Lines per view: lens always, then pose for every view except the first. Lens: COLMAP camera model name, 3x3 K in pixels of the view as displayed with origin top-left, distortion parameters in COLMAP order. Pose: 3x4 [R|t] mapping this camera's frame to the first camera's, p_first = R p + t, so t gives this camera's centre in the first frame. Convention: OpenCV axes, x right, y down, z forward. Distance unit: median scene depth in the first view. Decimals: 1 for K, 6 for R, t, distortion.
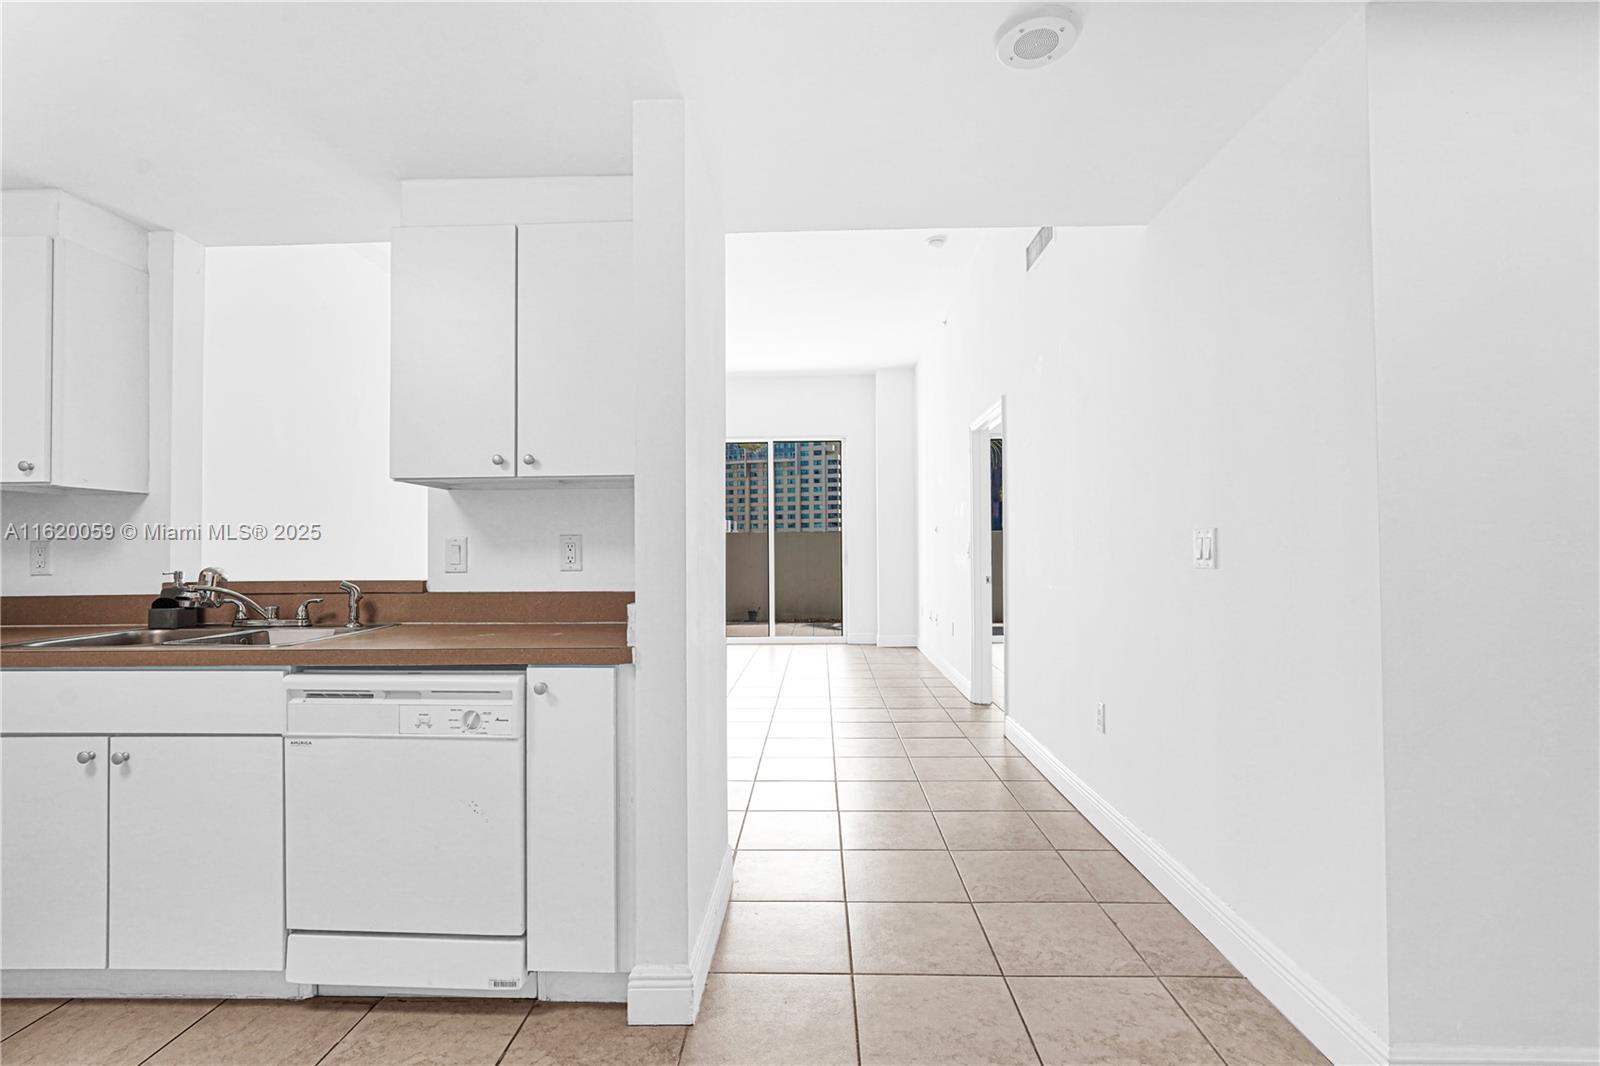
lens RADIAL K [[721.7, 0, 803.1], [0, 721.7, 535.4], [0, 0, 1]] dist [-0.016661, 0.007418]
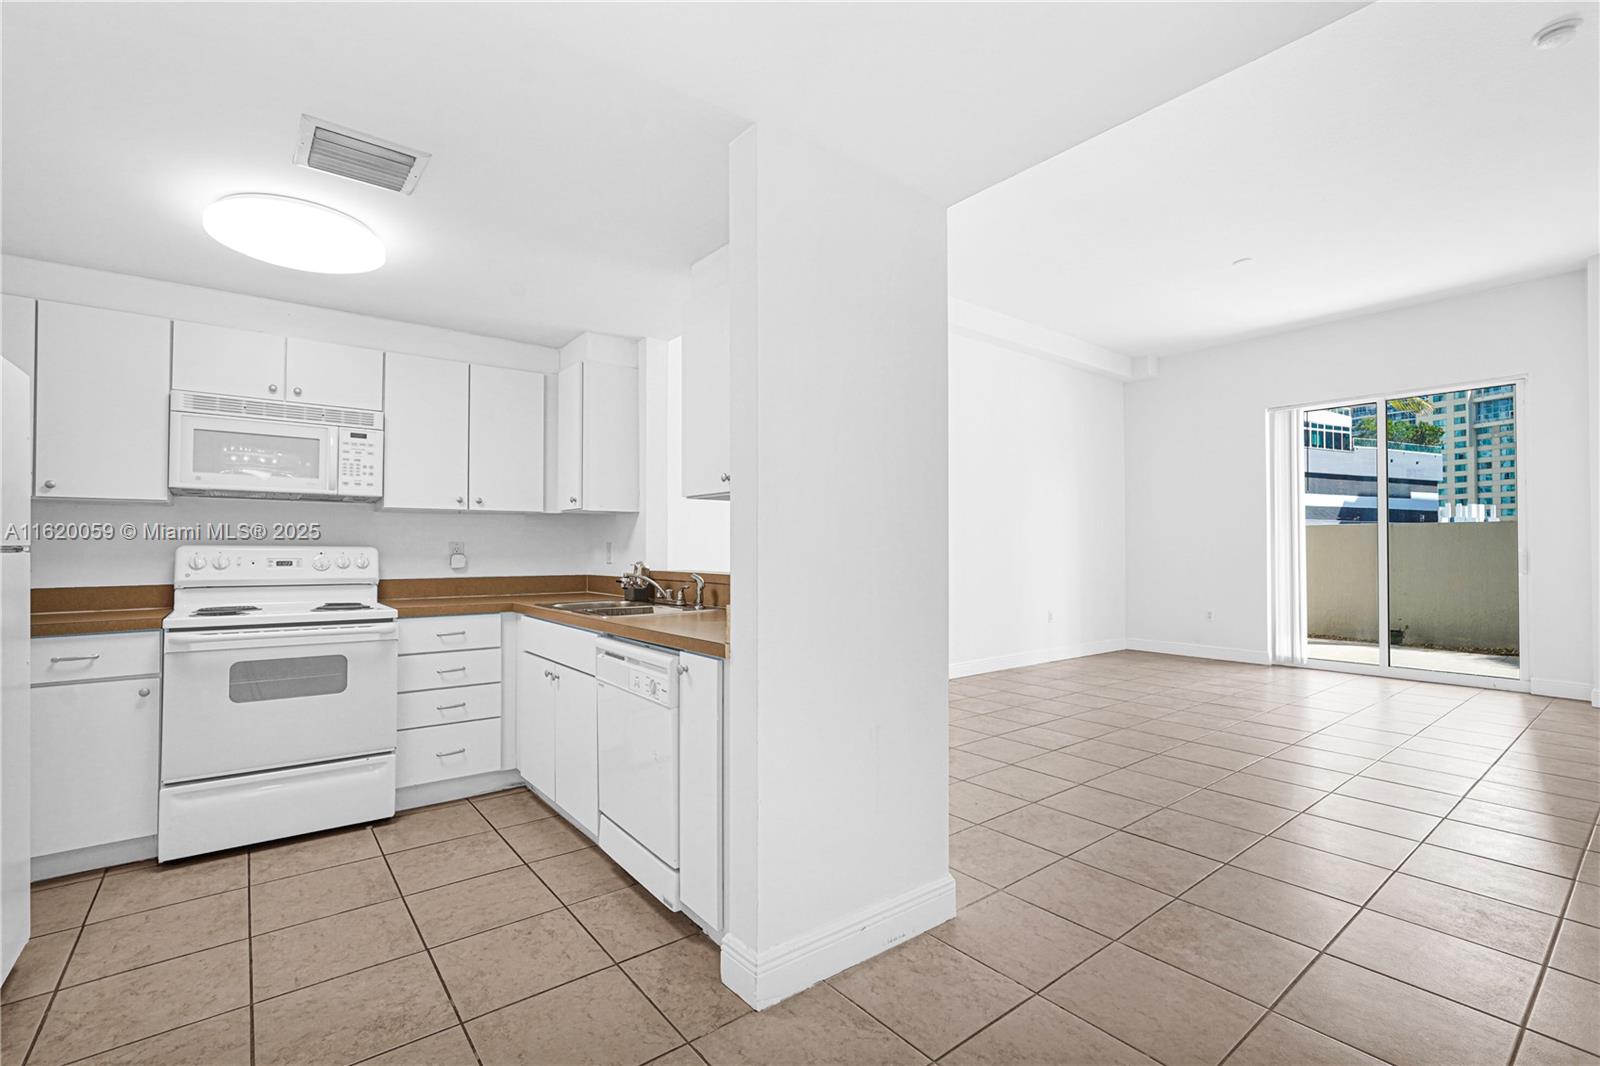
lens RADIAL K [[712.9, 0, 797.2], [0, 712.9, 539.4], [0, 0, 1]] dist [-0.017981, 0.009638]
pose [[0.641090, -0.001898, -0.767463, 0.526231], [0.012433, 0.999891, 0.007913, -0.008948], [0.767365, -0.014615, 0.641044, 0.306537]]
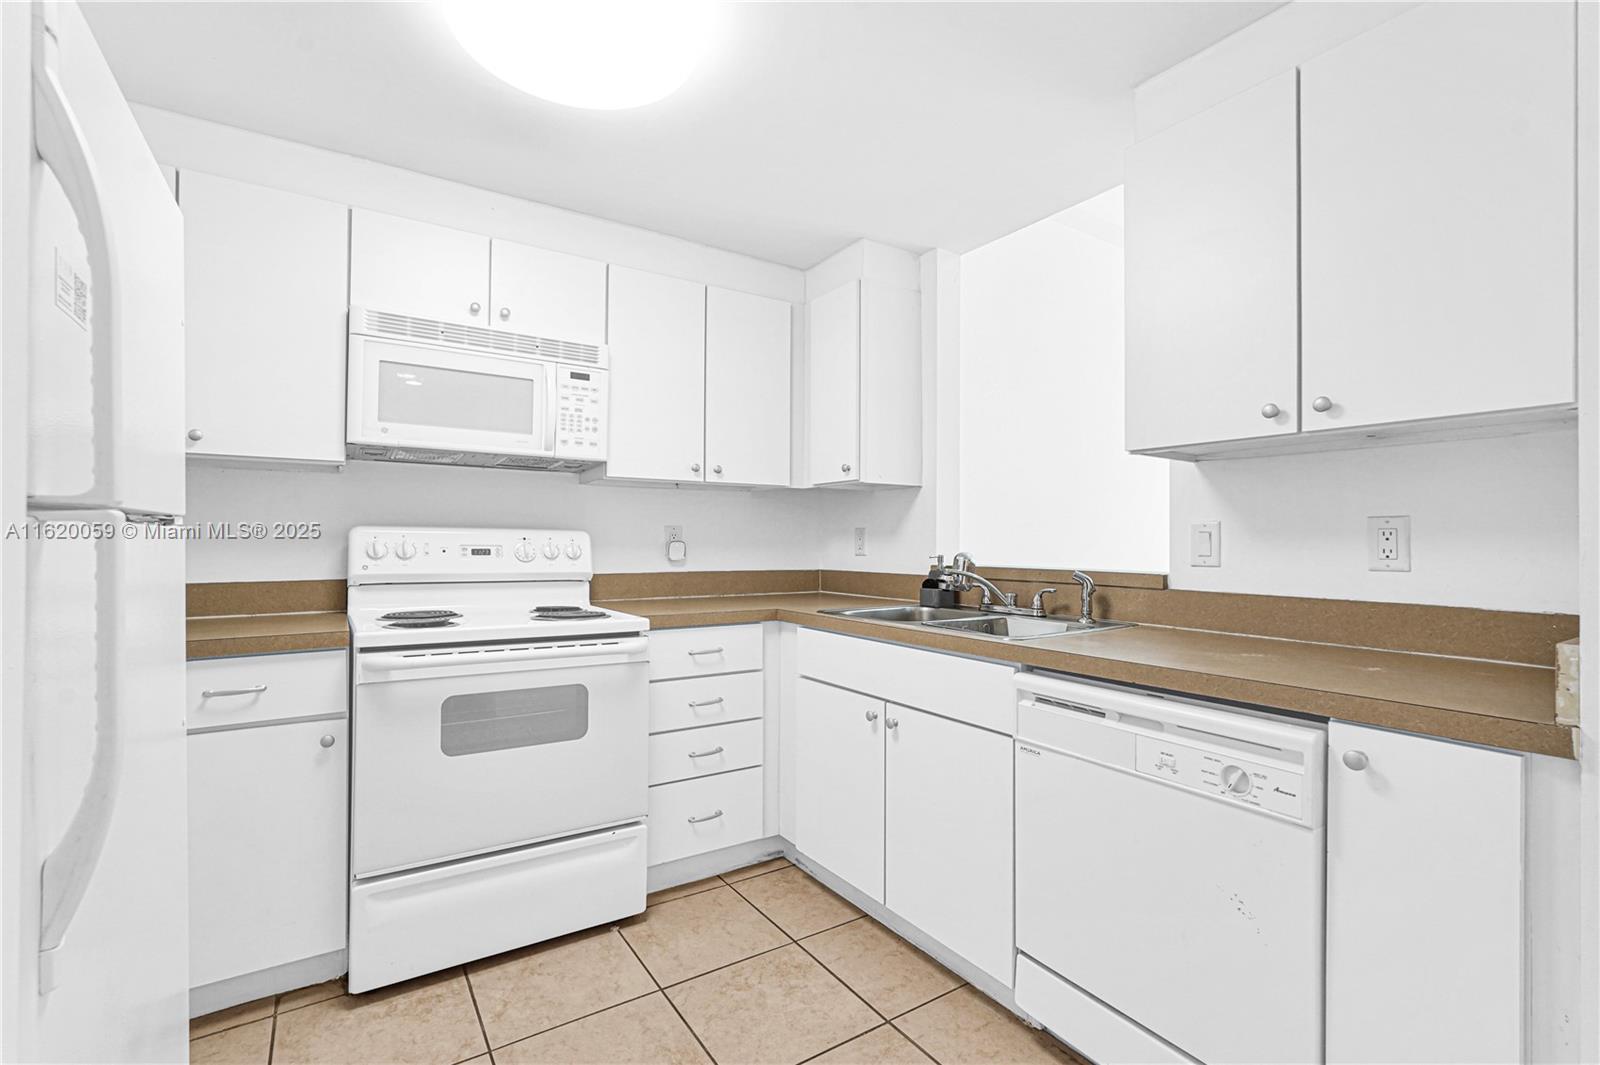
lens RADIAL K [[712.9, 0, 797.2], [0, 712.9, 538.9], [0, 0, 1]] dist [-0.017981, 0.009638]
pose [[0.578316, 0.009017, -0.815763, -0.114715], [0.008067, 0.999827, 0.016770, 0.005035], [0.815773, -0.016279, 0.578143, 0.198976]]
